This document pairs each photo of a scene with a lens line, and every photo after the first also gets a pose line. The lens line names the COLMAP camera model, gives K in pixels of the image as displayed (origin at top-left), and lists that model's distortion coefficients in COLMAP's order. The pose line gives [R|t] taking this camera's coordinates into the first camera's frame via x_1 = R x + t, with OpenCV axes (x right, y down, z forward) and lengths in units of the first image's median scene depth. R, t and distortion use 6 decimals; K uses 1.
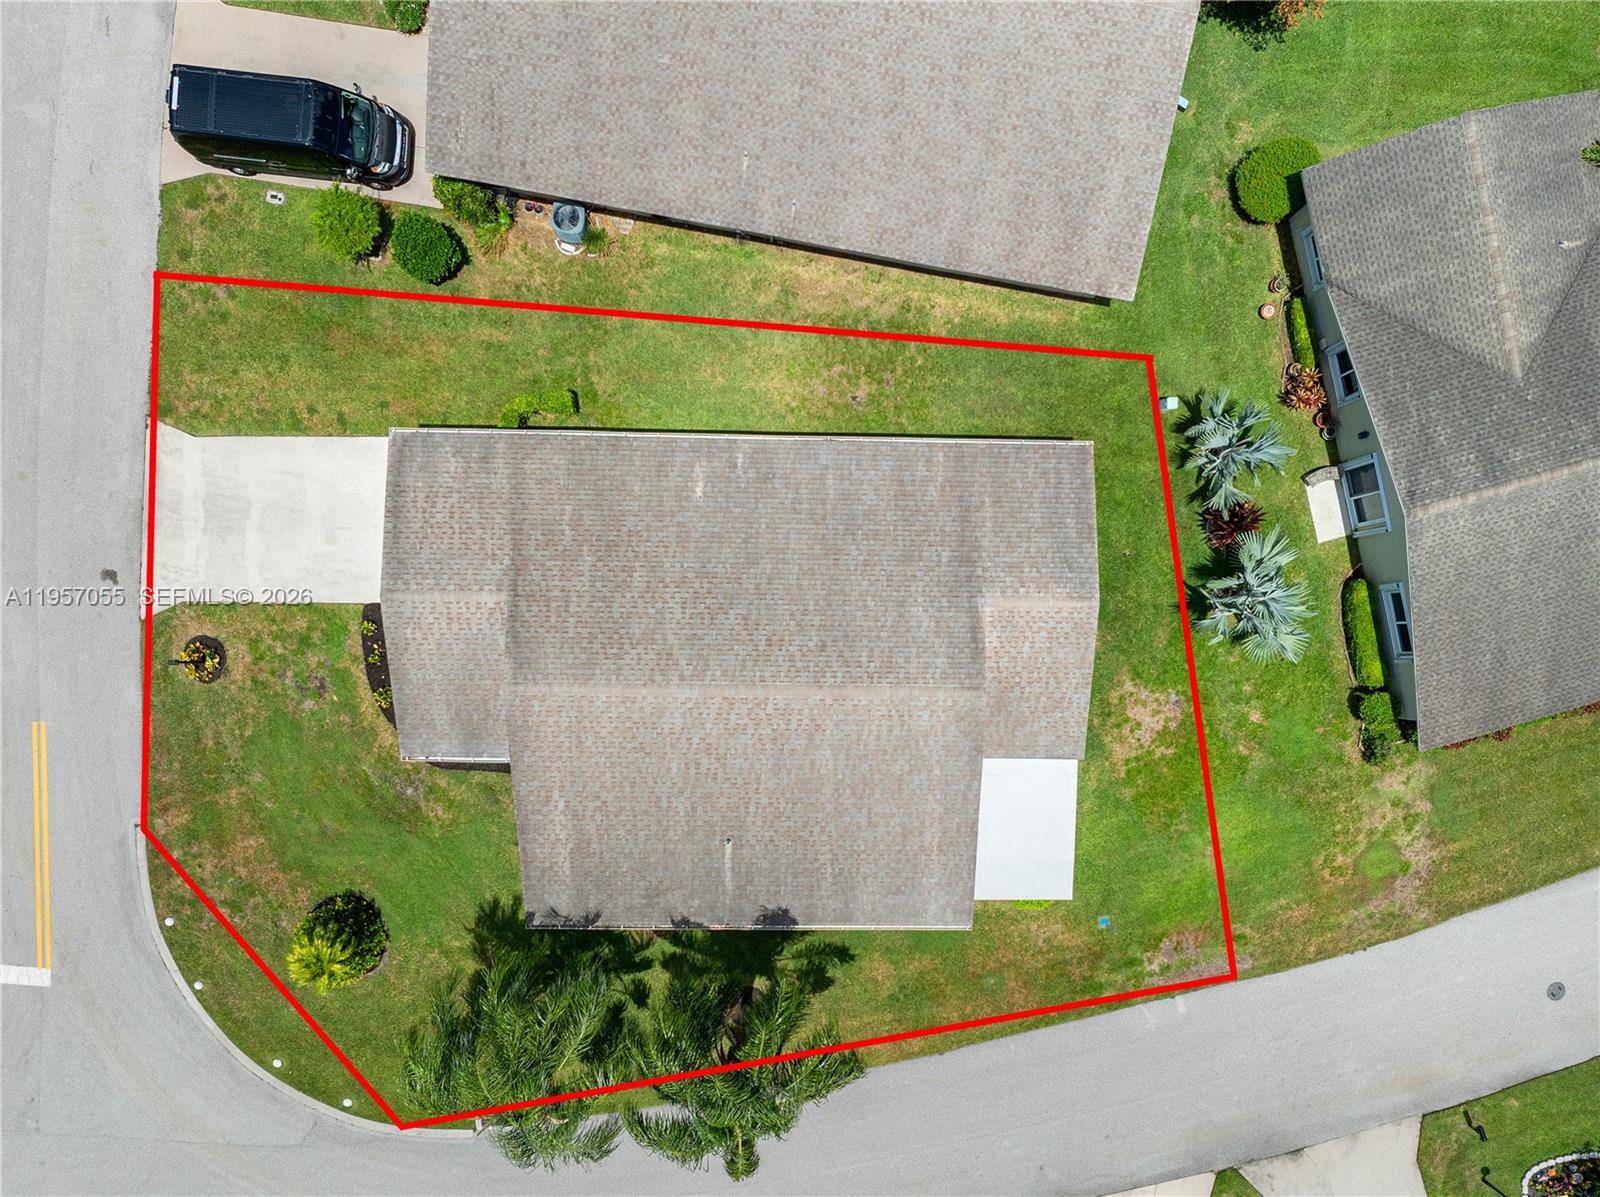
lens RADIAL K [[1279.9, 0, 850.1], [0, 1279.9, 910.4], [0, 0, 1]] dist [-0.016399, 0.003818]
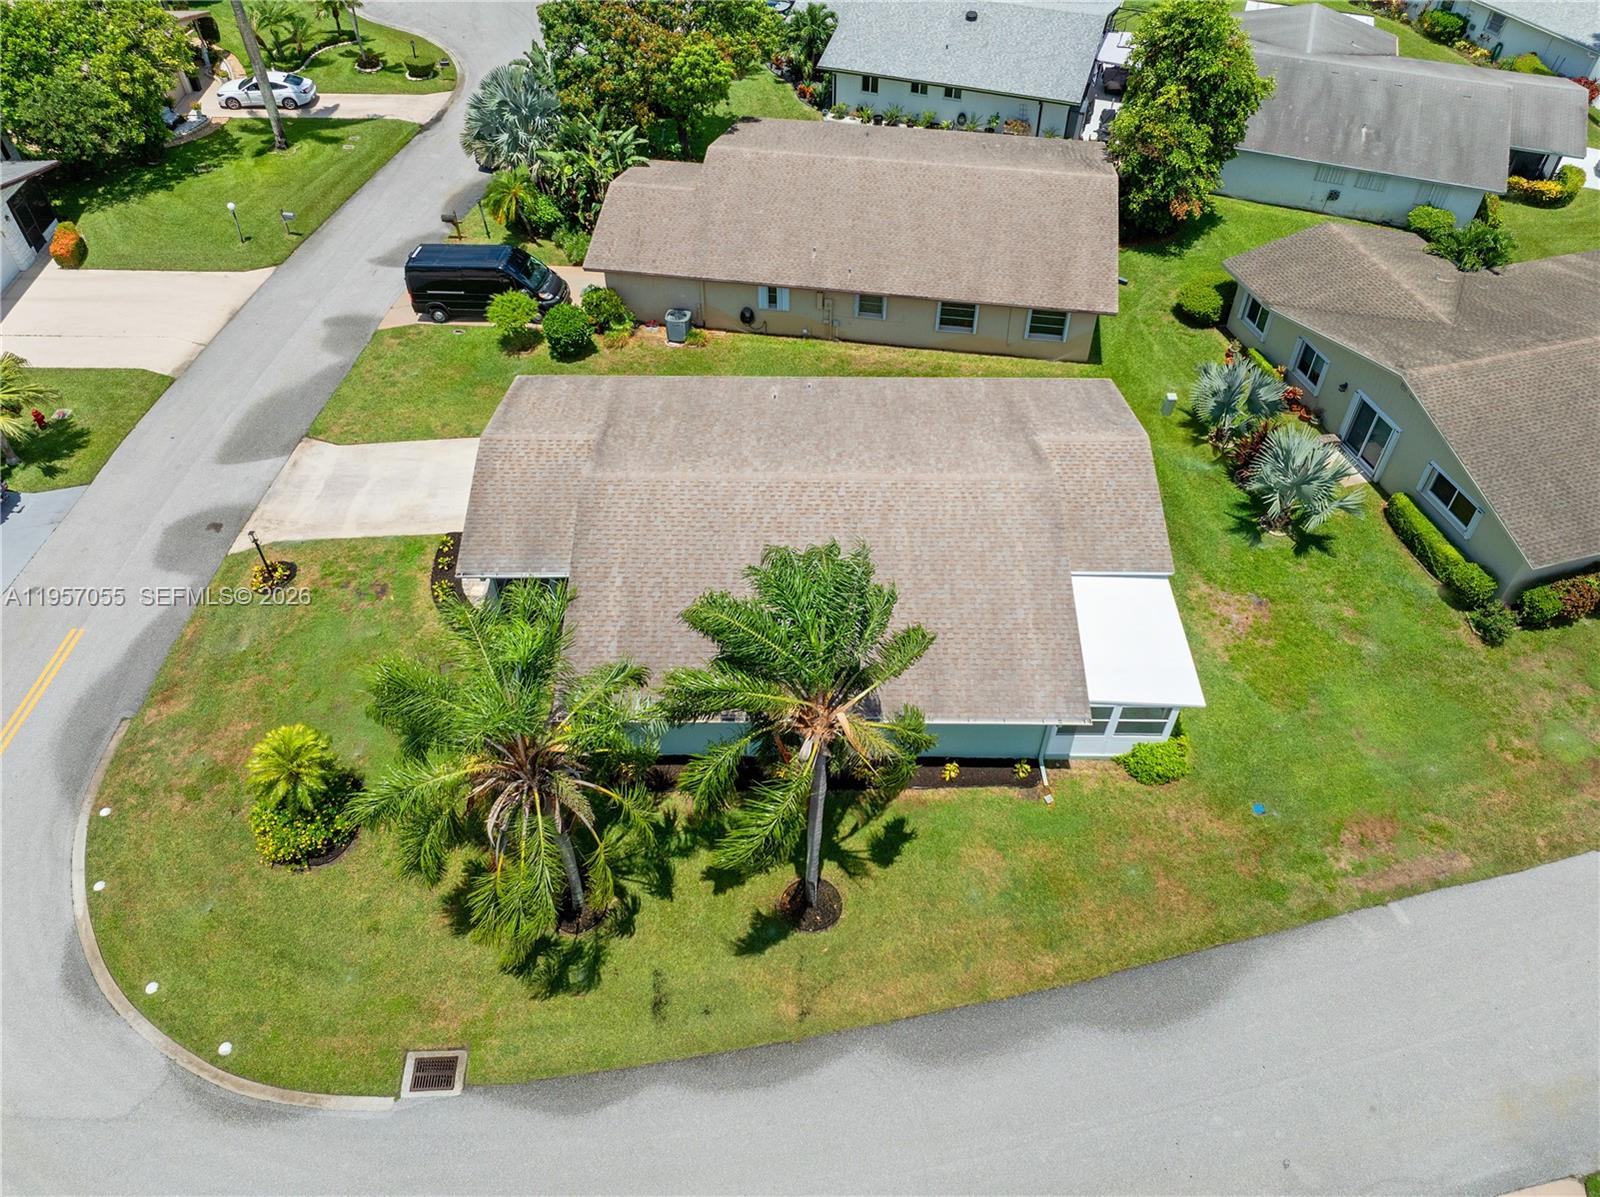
lens RADIAL K [[1220.1, 0, 803.9], [0, 1220.1, 444.9], [0, 0, 1]] dist [-0.010155, 0.006076]
pose [[0.999237, -0.034420, -0.018455, -0.073174], [0.002110, 0.519436, -0.854507, 0.631141], [0.038998, 0.853816, 0.519112, 0.469393]]
